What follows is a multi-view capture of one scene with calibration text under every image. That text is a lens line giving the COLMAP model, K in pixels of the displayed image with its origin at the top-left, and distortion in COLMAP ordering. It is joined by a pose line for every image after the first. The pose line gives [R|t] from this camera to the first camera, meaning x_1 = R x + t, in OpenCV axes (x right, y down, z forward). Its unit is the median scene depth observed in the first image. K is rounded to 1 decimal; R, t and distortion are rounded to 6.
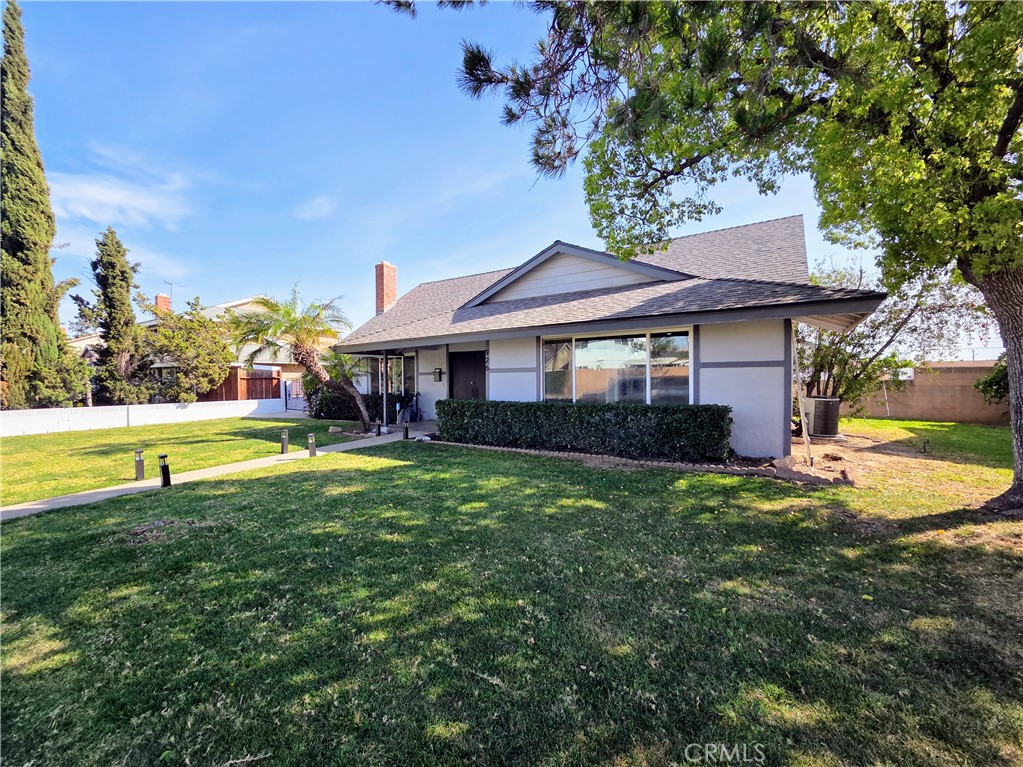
lens RADIAL K [[422.4, 0, 506.2], [0, 422.4, 383.2], [0, 0, 1]] dist [0.001926, -0.000300]
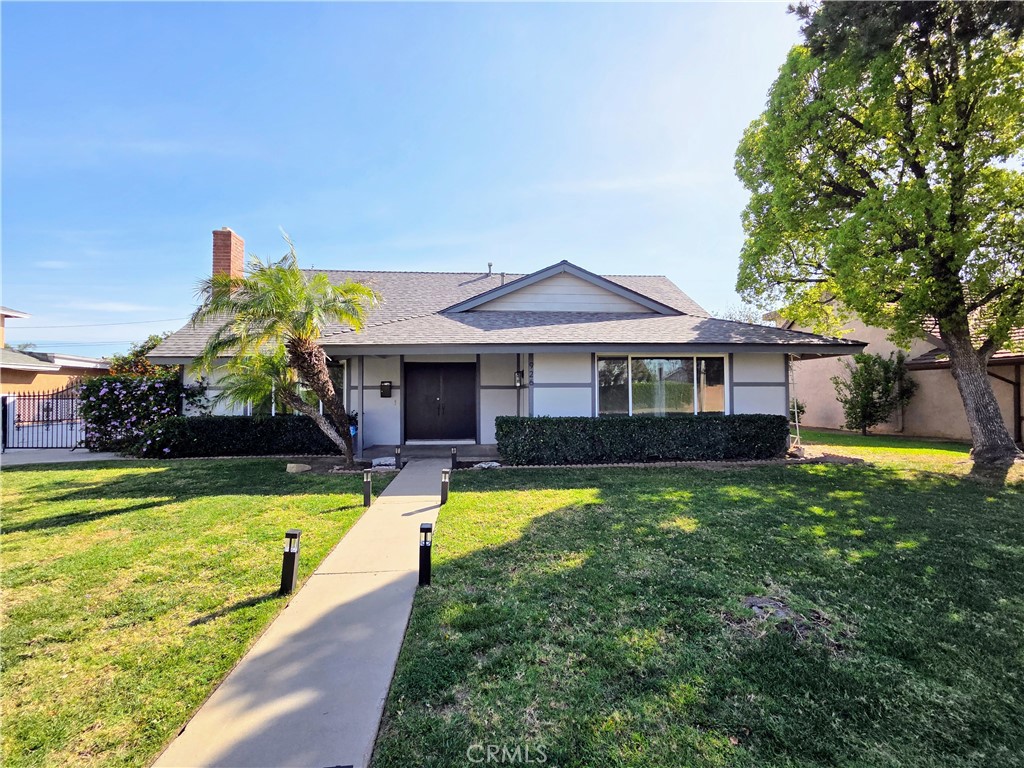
lens RADIAL K [[422.8, 0, 507.0], [0, 422.8, 386.4], [0, 0, 1]] dist [0.001926, -0.000300]
pose [[0.792777, 0.014395, 0.609342, -0.701924], [0.003977, 0.999578, -0.028789, -0.000730], [-0.609499, 0.025246, 0.792385, 0.314709]]
